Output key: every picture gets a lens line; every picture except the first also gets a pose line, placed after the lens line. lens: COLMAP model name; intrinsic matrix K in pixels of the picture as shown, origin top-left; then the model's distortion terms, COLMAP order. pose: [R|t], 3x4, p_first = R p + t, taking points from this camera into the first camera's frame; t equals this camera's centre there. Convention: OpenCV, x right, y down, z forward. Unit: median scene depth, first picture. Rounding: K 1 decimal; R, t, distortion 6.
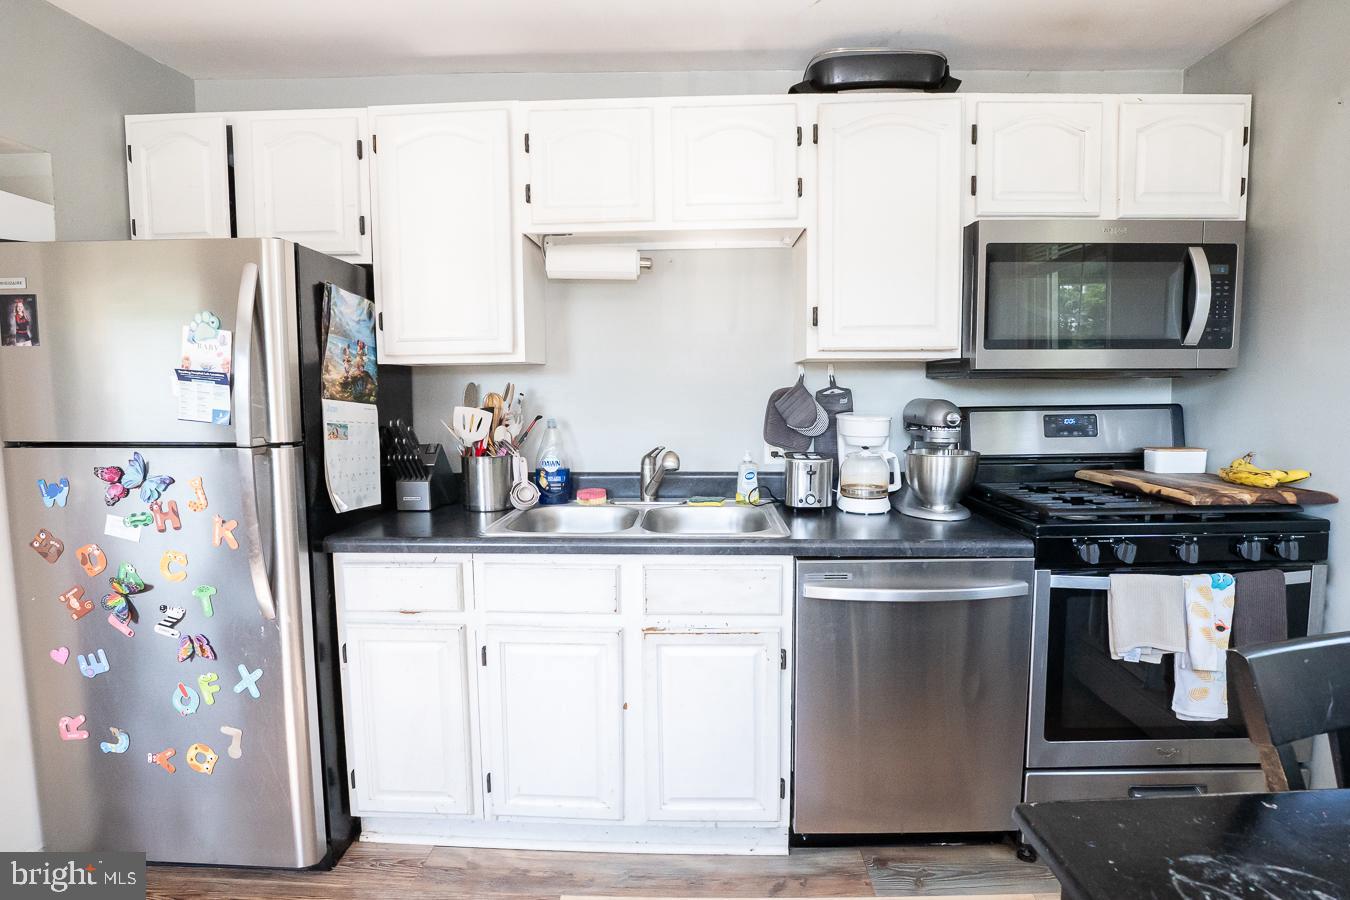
lens RADIAL K [[664.5, 0, 673.5], [0, 664.5, 451.3], [0, 0, 1]] dist [-0.034572, 0.003281]
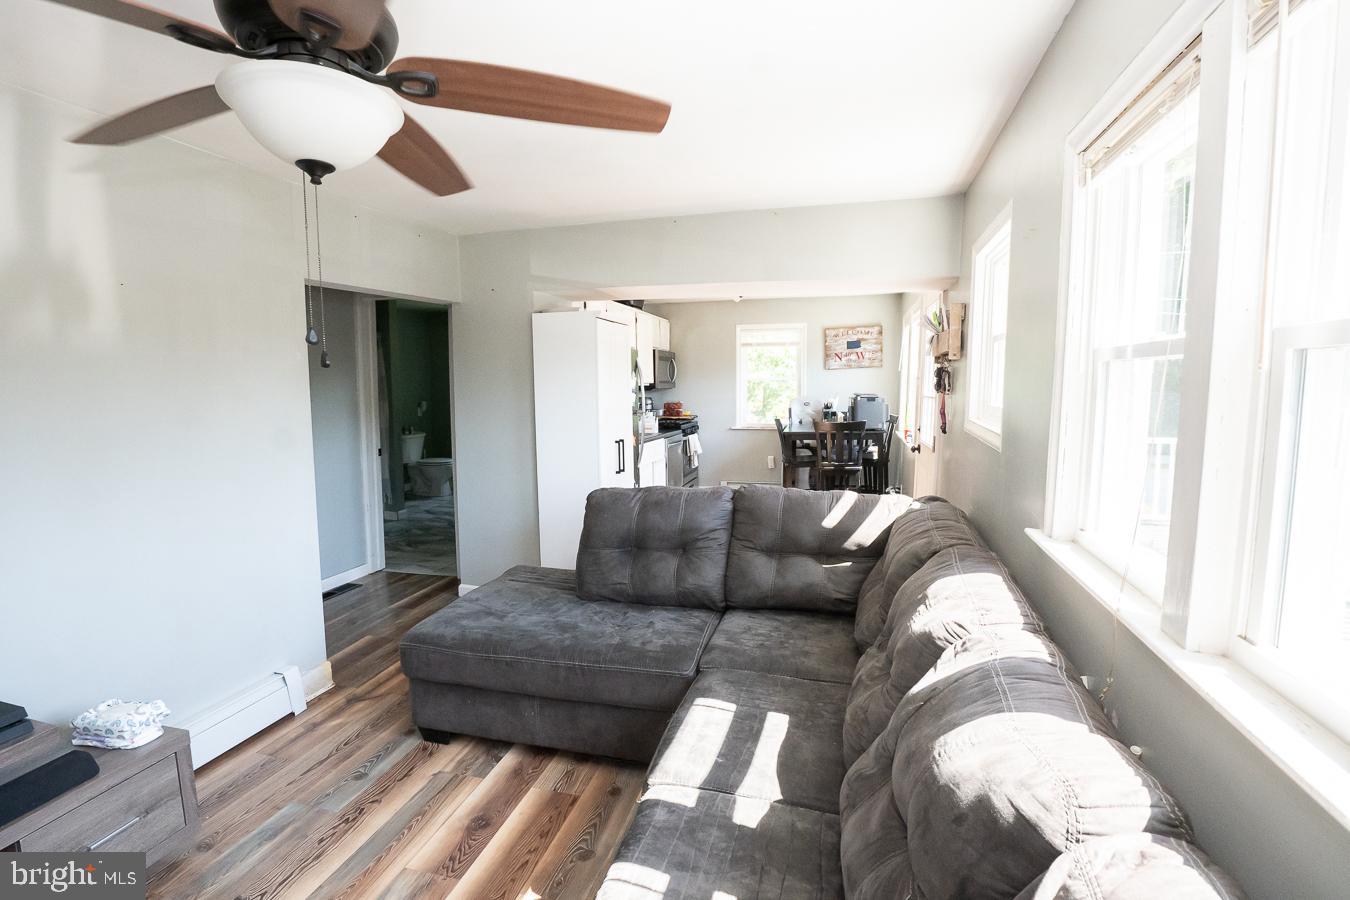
lens RADIAL K [[664.5, 0, 677.3], [0, 664.5, 445.6], [0, 0, 1]] dist [-0.034572, 0.003281]
pose [[0.214942, -0.084453, 0.972968, -3.637955], [0.100467, 0.992881, 0.063987, -0.037872], [-0.971445, 0.083998, 0.221897, 0.086944]]
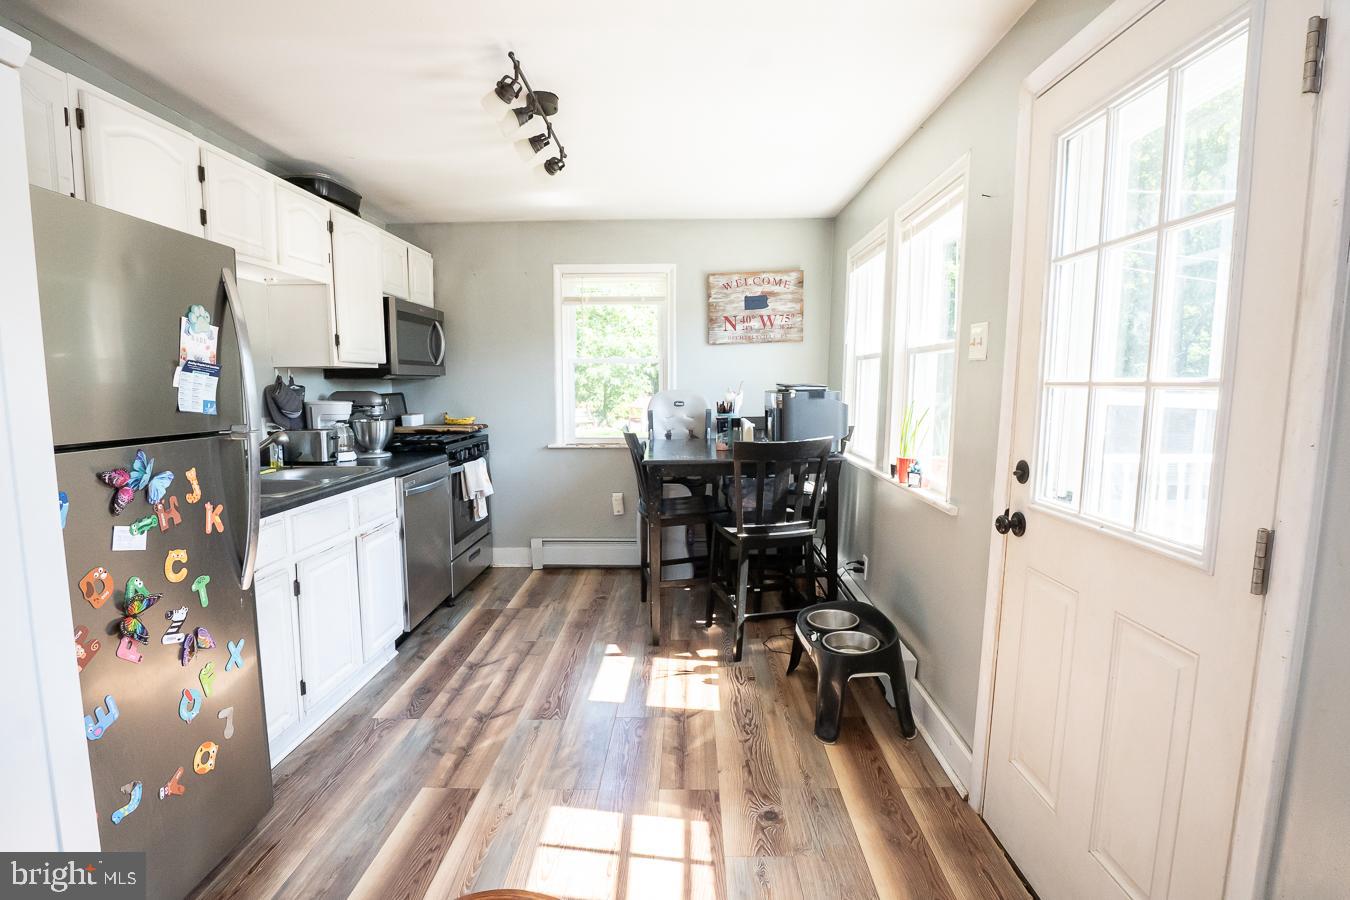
lens RADIAL K [[664.5, 0, 673.0], [0, 664.5, 449.9], [0, 0, 1]] dist [-0.034572, 0.003281]
pose [[-0.014017, -0.092599, 0.995605, -1.668491], [0.098132, 0.990768, 0.093531, -0.008984], [-0.995075, 0.099011, -0.004801, 0.257497]]
